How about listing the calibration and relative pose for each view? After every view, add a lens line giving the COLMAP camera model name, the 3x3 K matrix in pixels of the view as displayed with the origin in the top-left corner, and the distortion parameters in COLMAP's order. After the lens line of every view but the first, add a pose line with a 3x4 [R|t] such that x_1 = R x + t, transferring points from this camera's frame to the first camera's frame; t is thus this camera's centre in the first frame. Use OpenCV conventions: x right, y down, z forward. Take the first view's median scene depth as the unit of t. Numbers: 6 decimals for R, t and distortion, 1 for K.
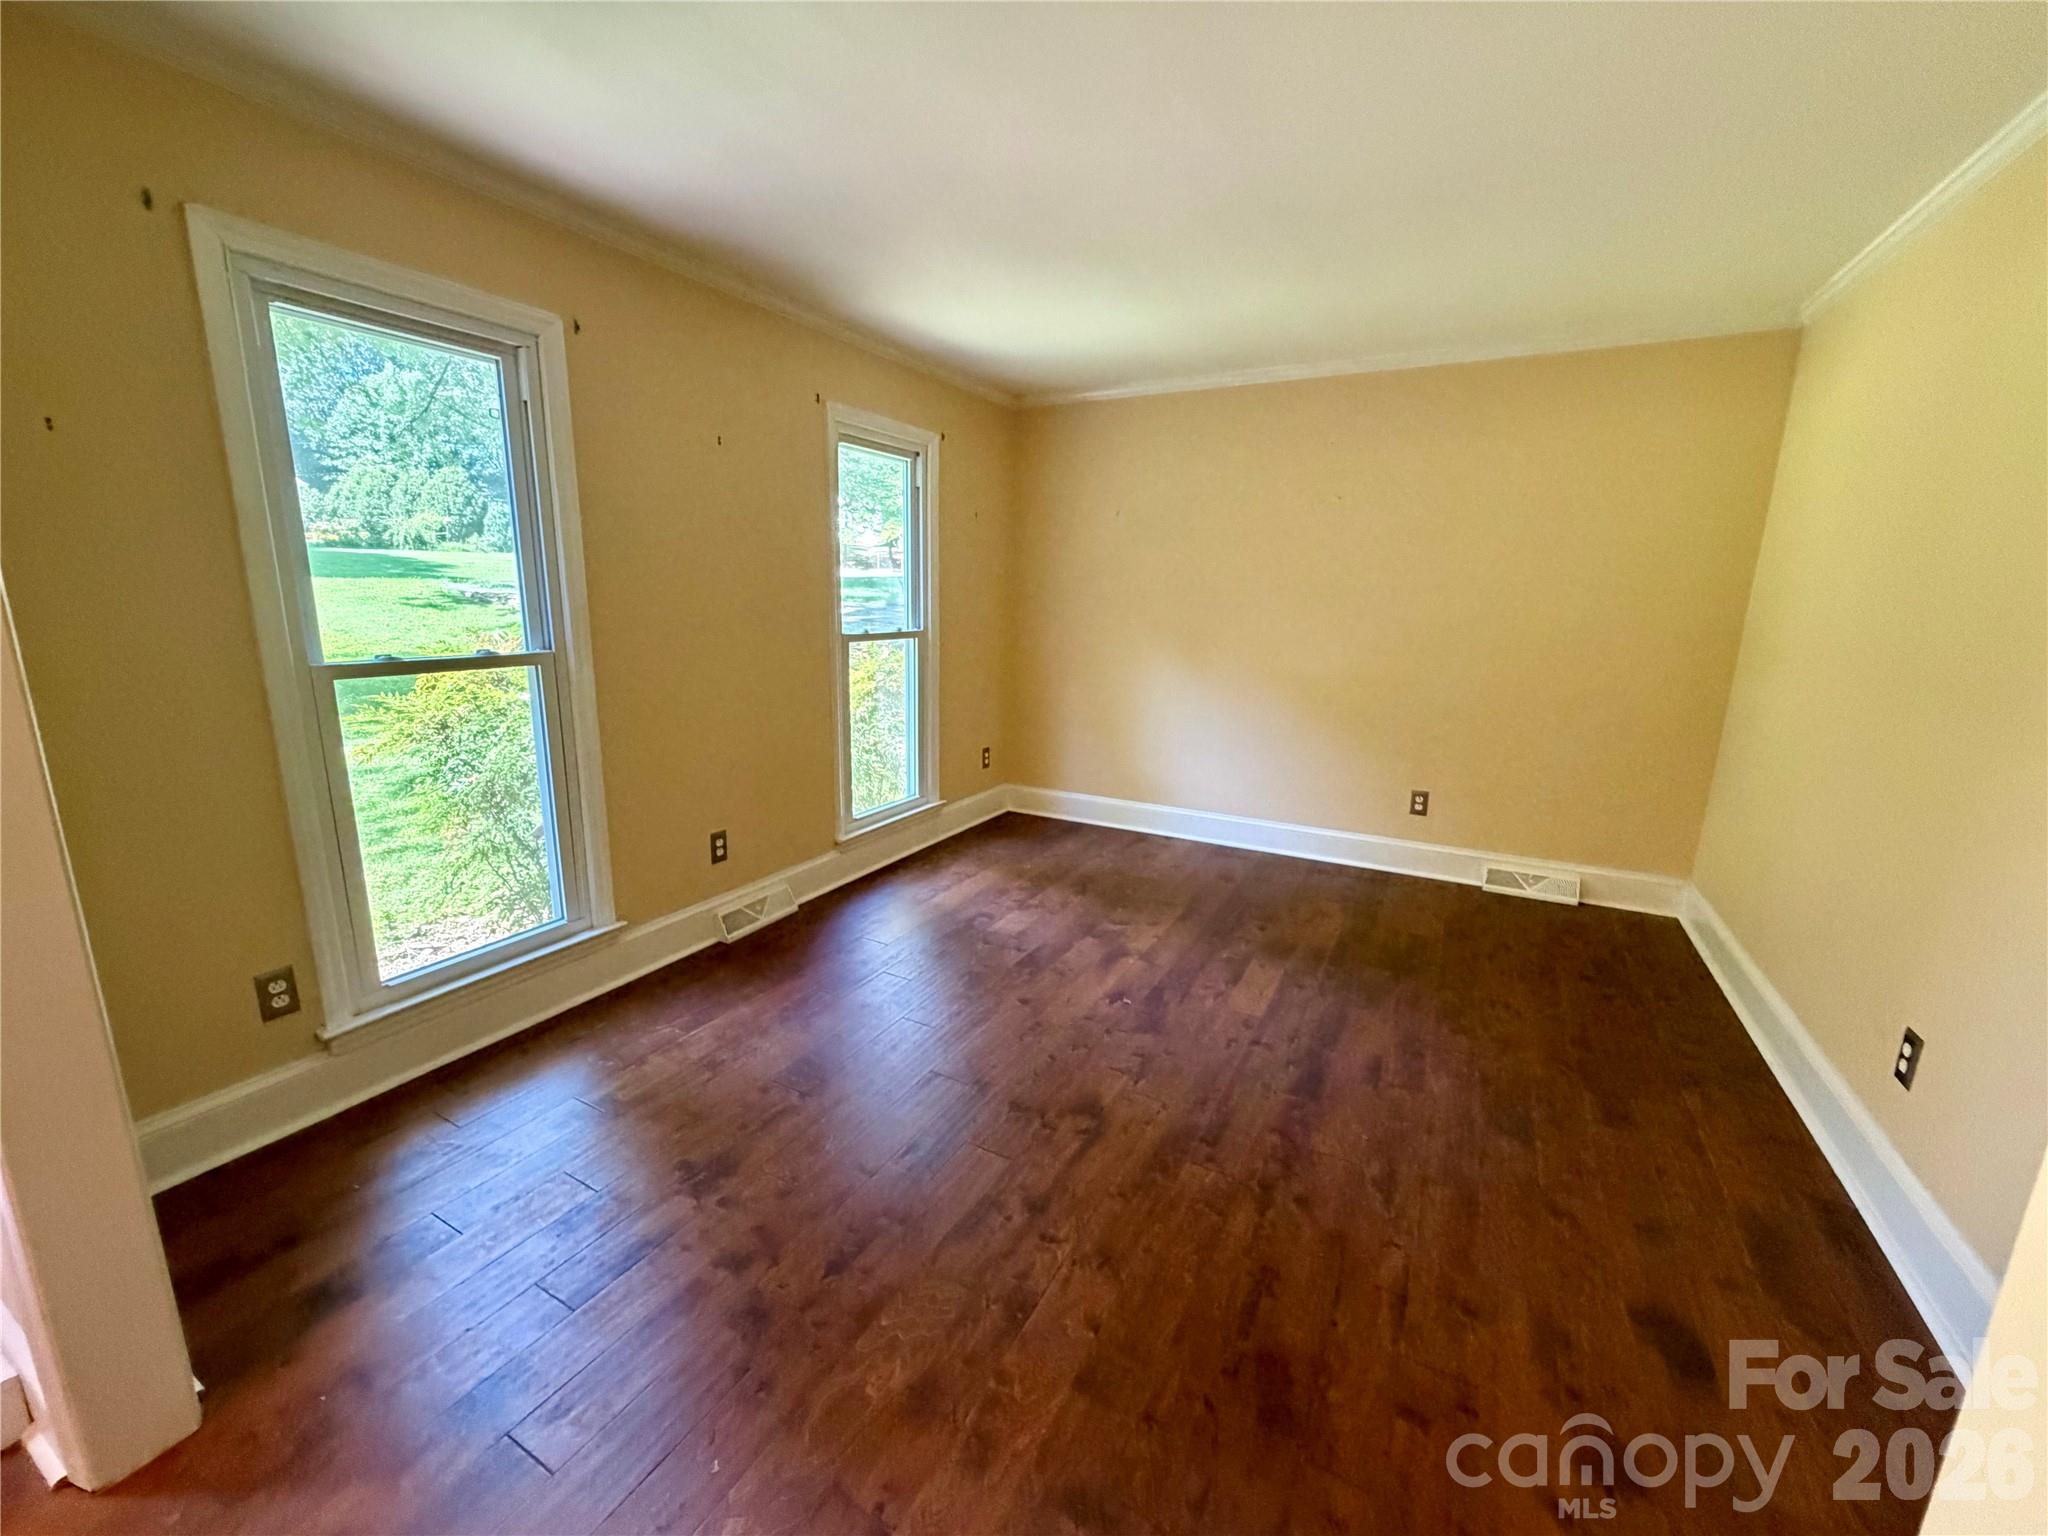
lens RADIAL K [[825.6, 0, 1025.5], [0, 825.6, 770.9], [0, 0, 1]] dist [-0.002140, 0.001052]
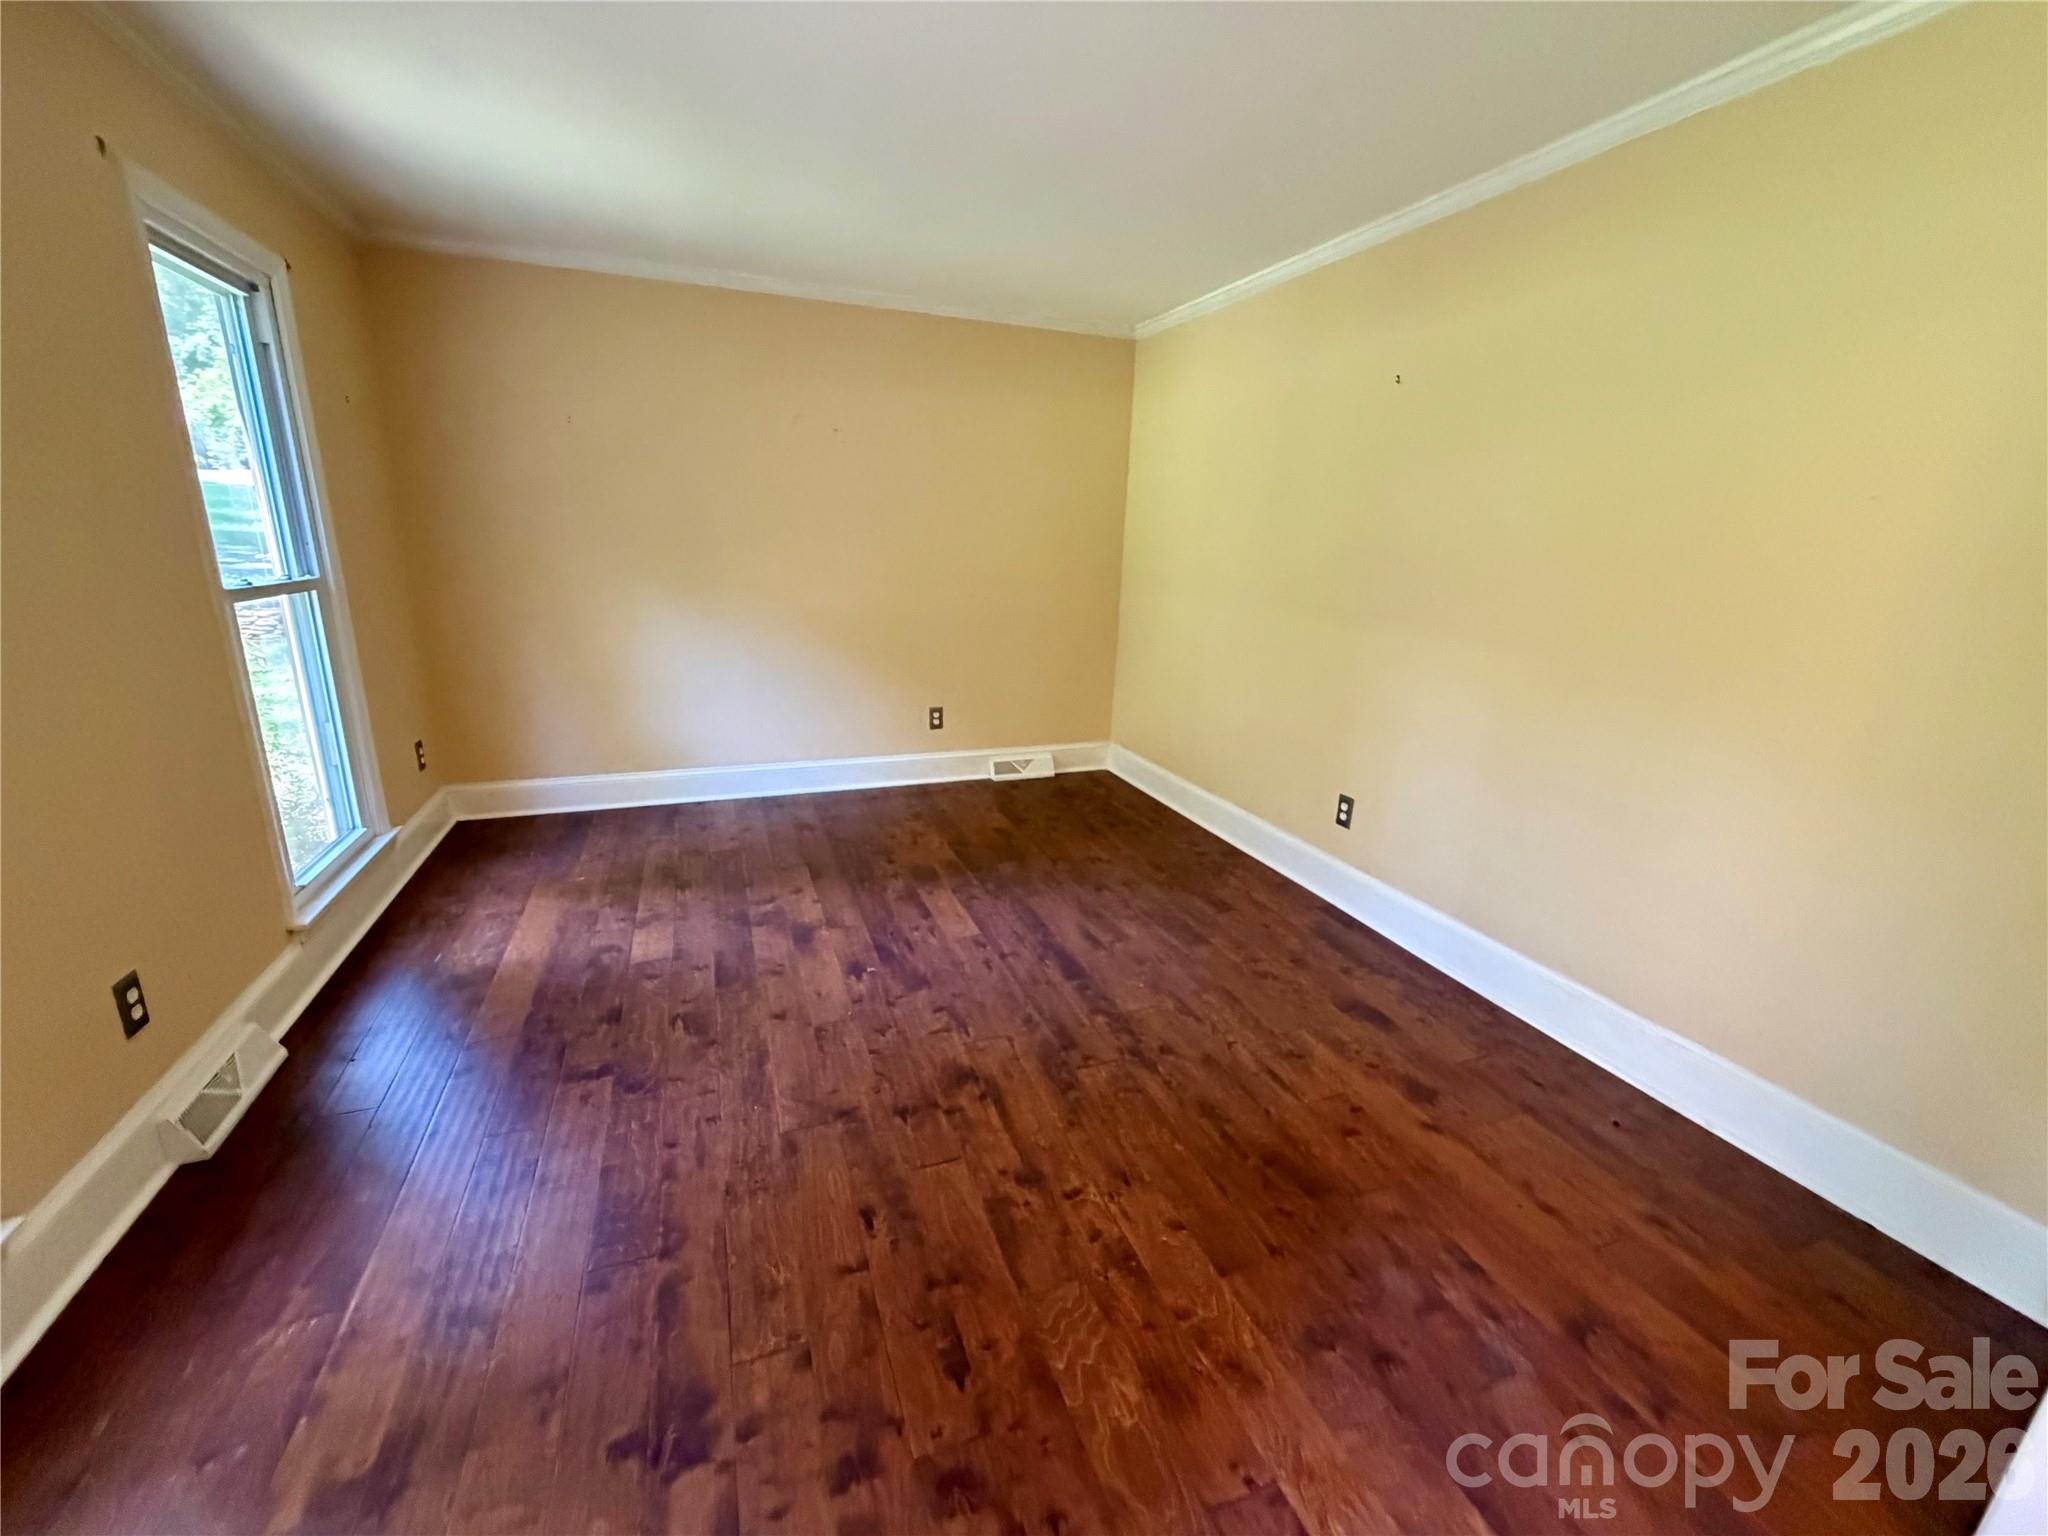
lens RADIAL K [[825.6, 0, 1022.4], [0, 825.6, 765.7], [0, 0, 1]] dist [-0.002140, 0.001052]
pose [[0.643613, -0.202216, 0.738154, -0.451626], [0.143401, 0.979246, 0.143229, -0.064828], [-0.751797, 0.013668, 0.659253, 0.268179]]
